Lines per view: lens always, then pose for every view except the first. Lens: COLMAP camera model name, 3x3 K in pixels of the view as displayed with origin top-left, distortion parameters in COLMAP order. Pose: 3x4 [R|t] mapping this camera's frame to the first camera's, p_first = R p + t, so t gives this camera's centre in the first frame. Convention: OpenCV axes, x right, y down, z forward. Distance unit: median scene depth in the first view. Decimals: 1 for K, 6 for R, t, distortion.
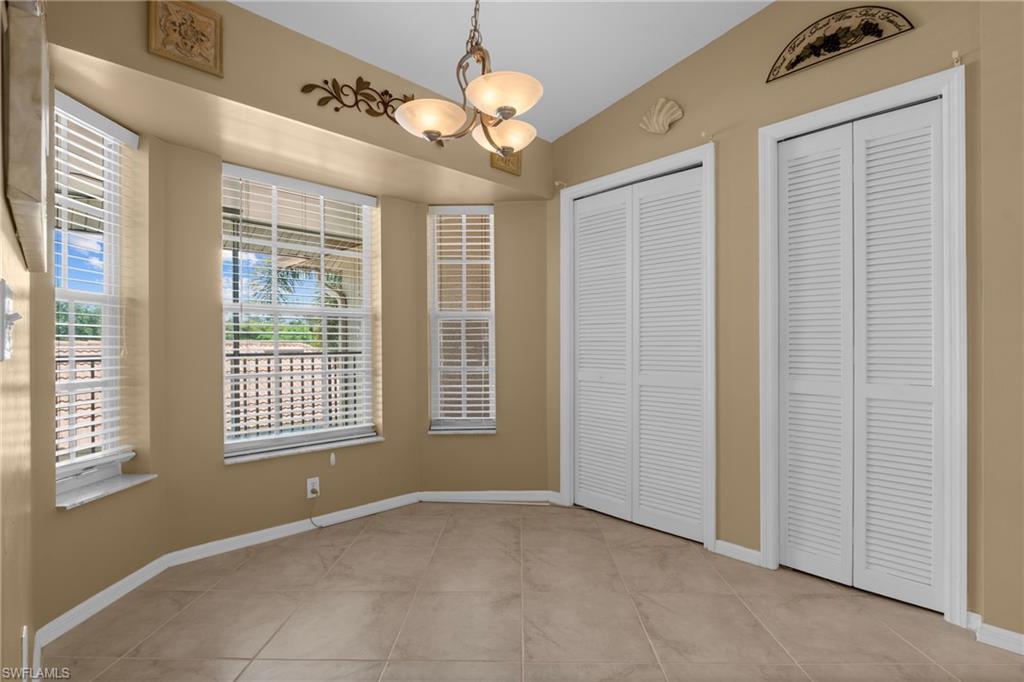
lens RADIAL K [[474.9, 0, 511.8], [0, 474.9, 344.7], [0, 0, 1]] dist [-0.009660, -0.000216]
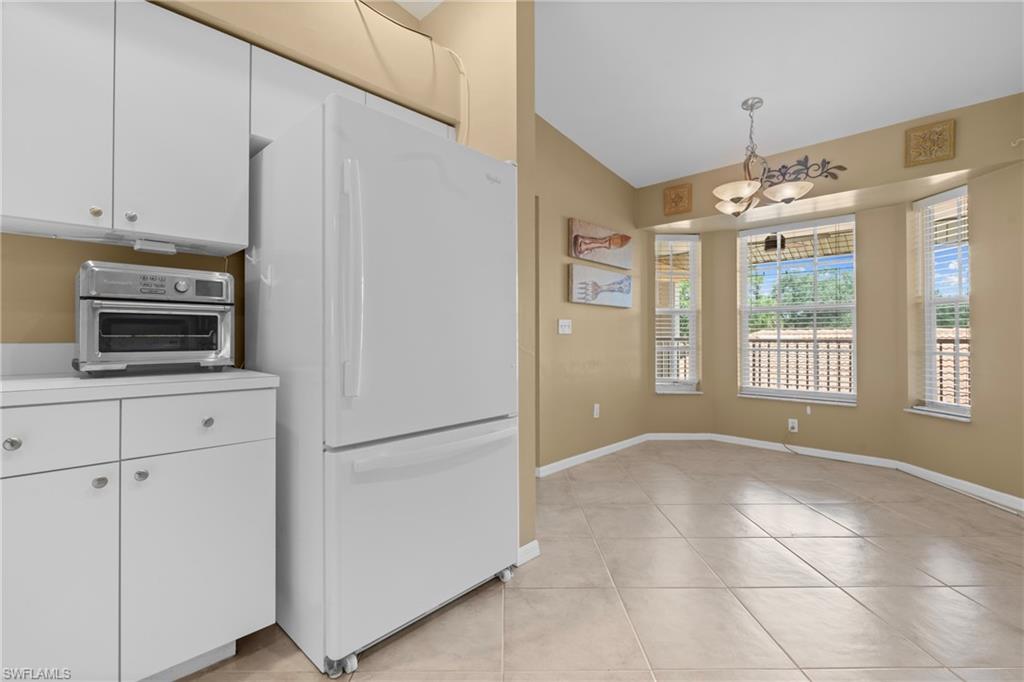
lens RADIAL K [[453.2, 0, 513.7], [0, 453.2, 332.9], [0, 0, 1]] dist [-0.006294, 0.001188]
pose [[0.038624, -0.003232, -0.999249, 1.057261], [0.001887, 0.999993, -0.003161, 0.009781], [0.999252, -0.001764, 0.038630, 0.059117]]
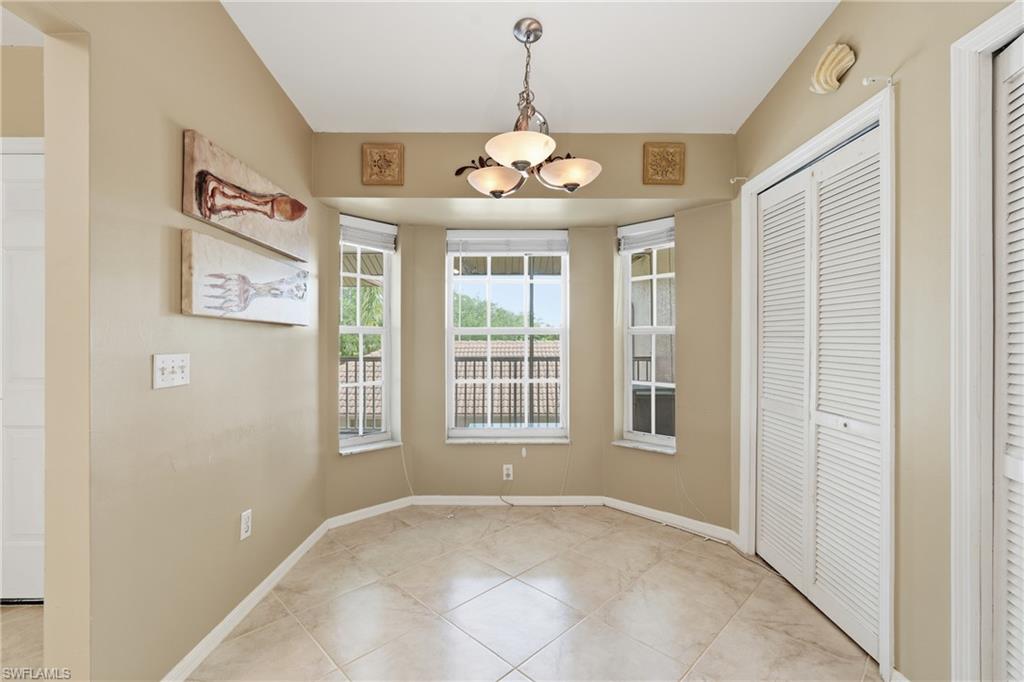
lens RADIAL K [[452.4, 0, 512.6], [0, 452.4, 341.8], [0, 0, 1]] dist [-0.012449, 0.002710]
pose [[0.726783, 0.004198, -0.686854, 0.445975], [-0.003246, 0.999991, 0.002678, -0.052767], [0.686860, 0.000283, 0.726790, 0.141805]]
